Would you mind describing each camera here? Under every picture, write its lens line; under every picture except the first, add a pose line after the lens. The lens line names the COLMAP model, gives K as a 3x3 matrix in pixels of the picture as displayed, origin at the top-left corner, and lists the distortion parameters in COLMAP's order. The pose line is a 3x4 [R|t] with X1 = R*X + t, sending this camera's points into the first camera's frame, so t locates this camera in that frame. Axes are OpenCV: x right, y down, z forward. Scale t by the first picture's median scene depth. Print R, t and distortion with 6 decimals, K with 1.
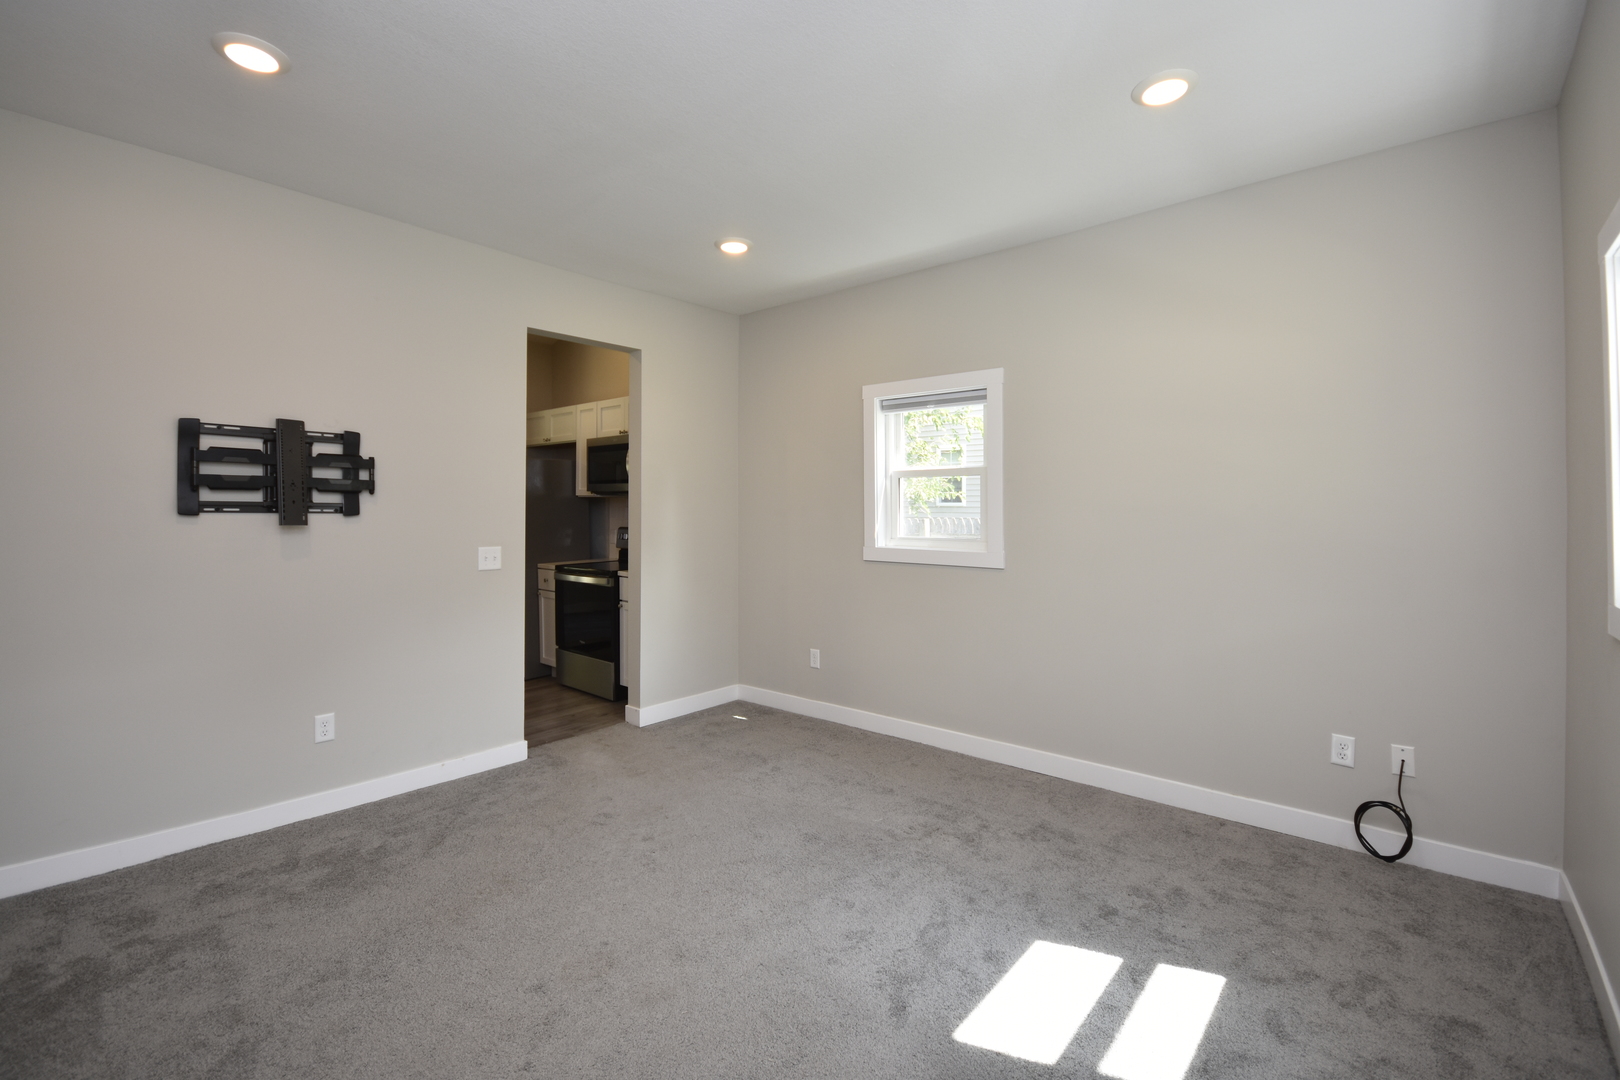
lens RADIAL K [[727.5, 0, 806.4], [0, 727.5, 515.2], [0, 0, 1]] dist [0.001273, -0.013077]
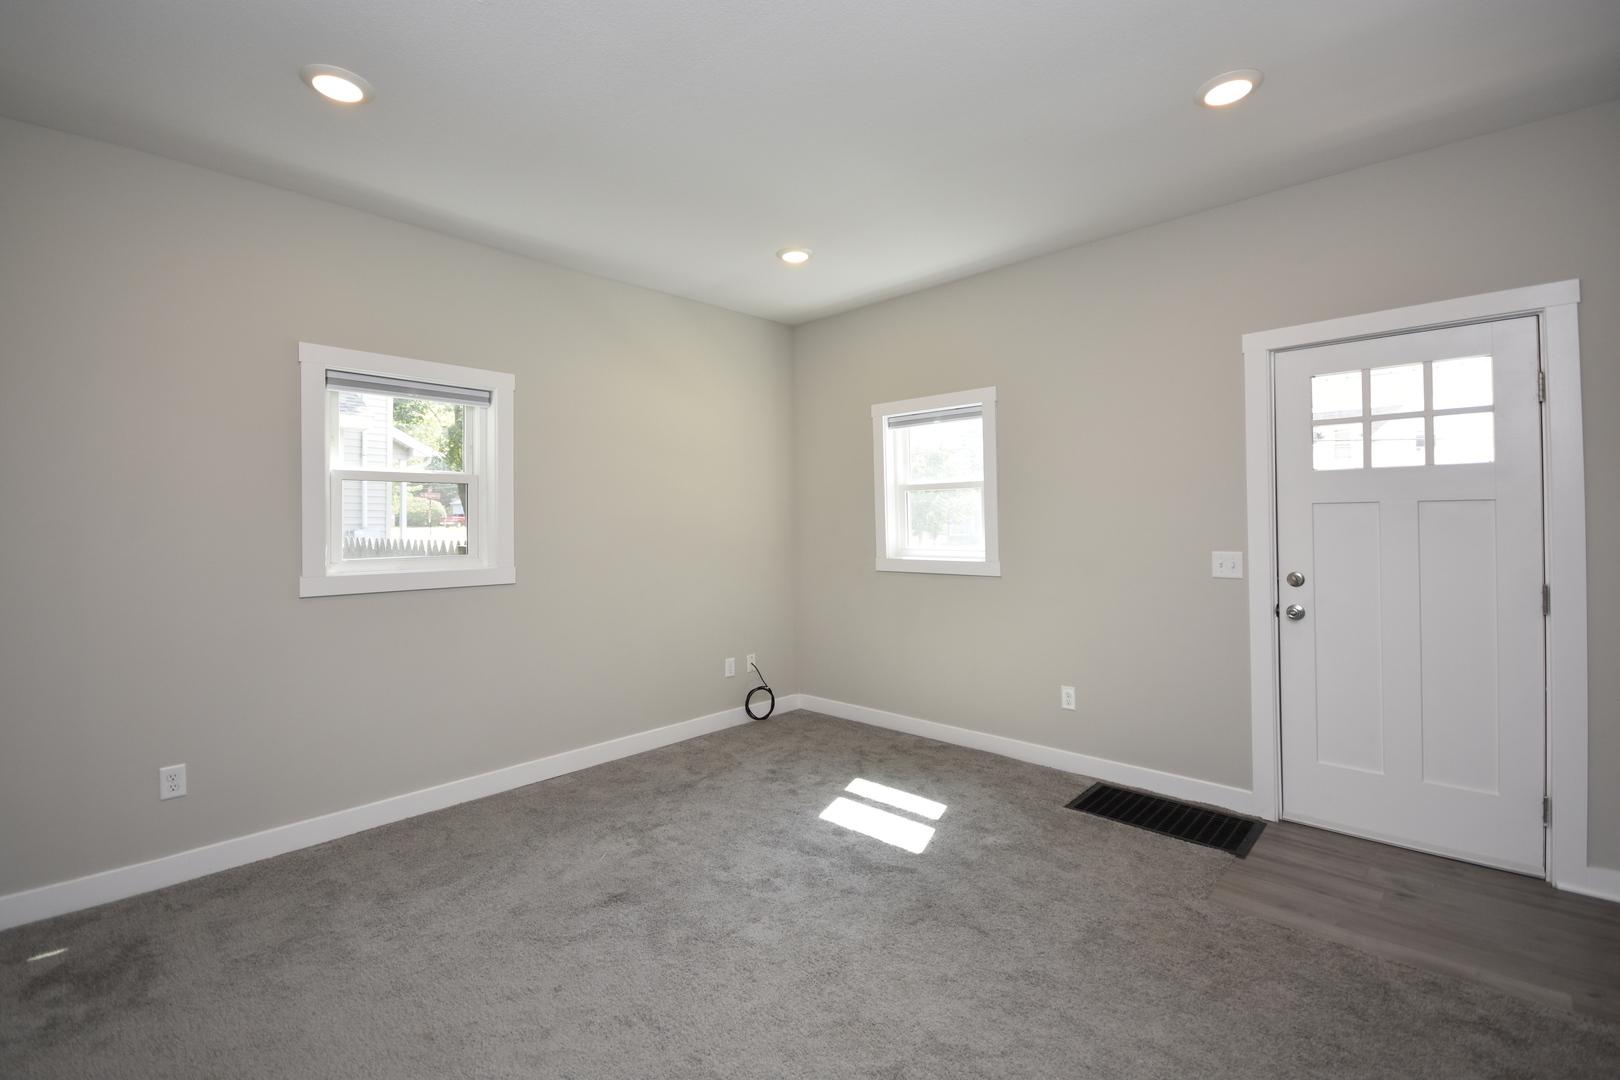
lens RADIAL K [[702.9, 0, 812.6], [0, 702.9, 526.0], [0, 0, 1]] dist [-0.007584, -0.000847]
pose [[0.026917, 0.000450, 0.999638, -0.919549], [0.022650, 0.999743, -0.001060, 0.011123], [-0.999381, 0.022670, 0.026900, 0.832400]]
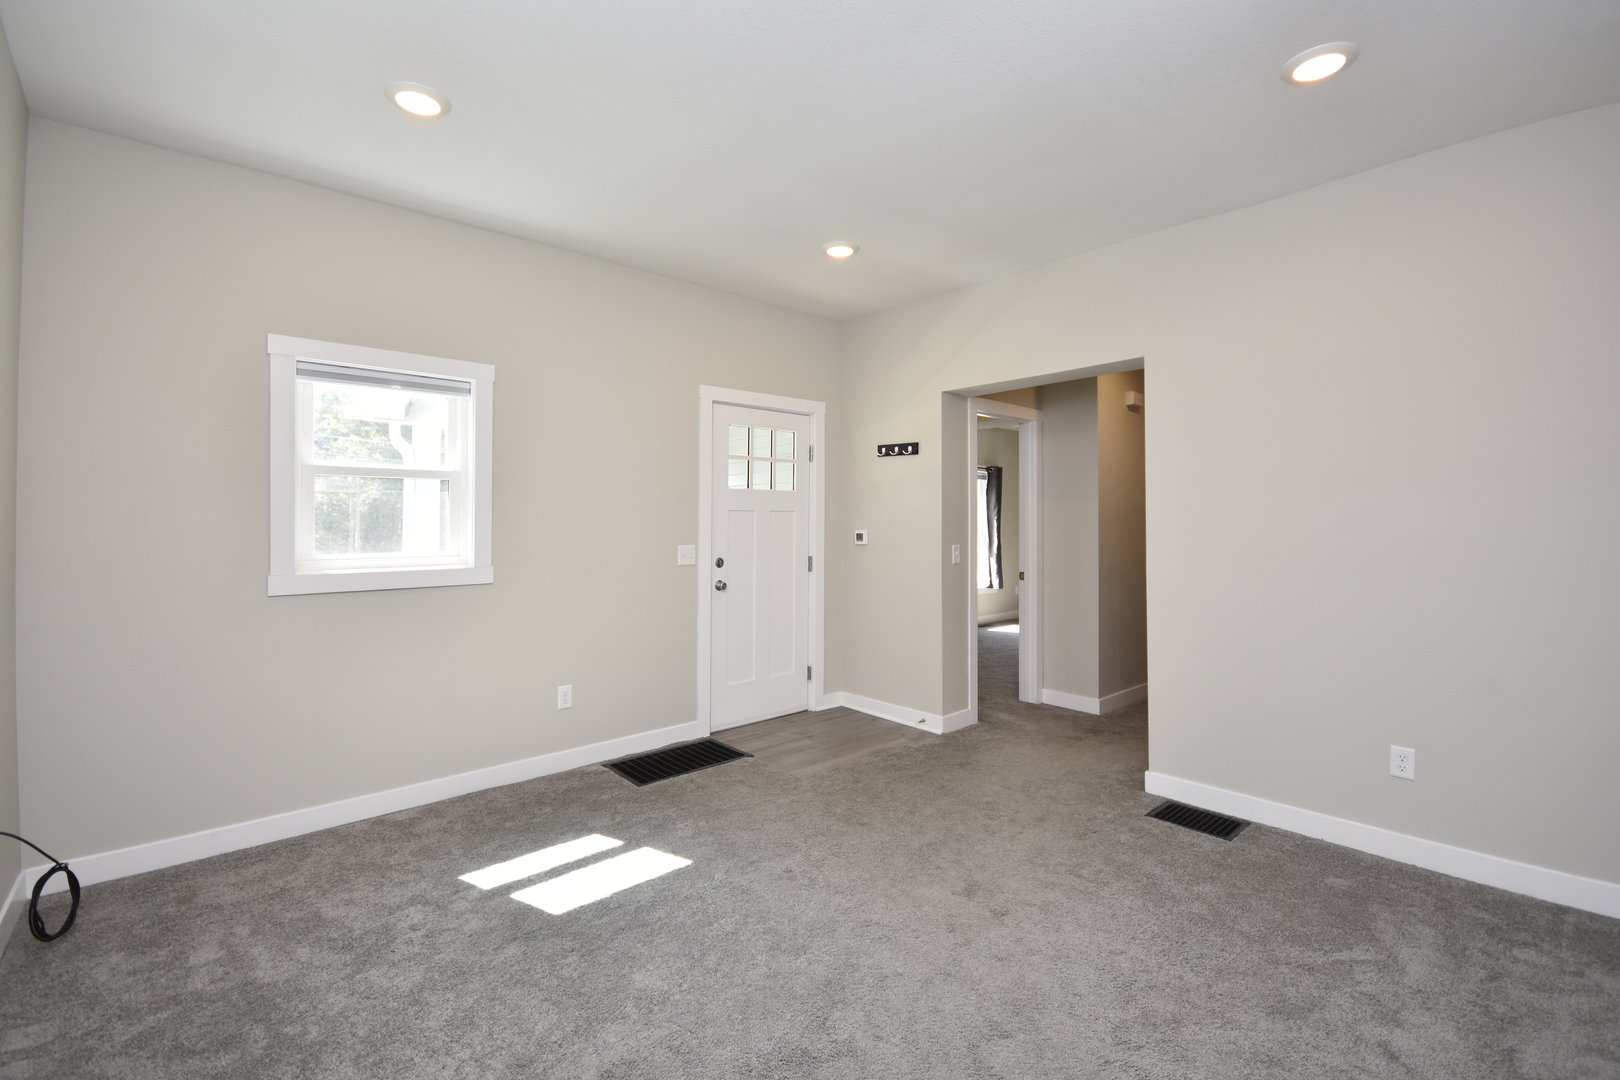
lens RADIAL K [[692.0, 0, 812.7], [0, 692.0, 522.2], [0, 0, 1]] dist [0.019571, -0.019291]
pose [[-0.992726, 0.001513, 0.120390, -0.157413], [0.003625, 0.999843, 0.017326, -0.008187], [-0.120344, 0.017636, -0.992576, 1.691486]]
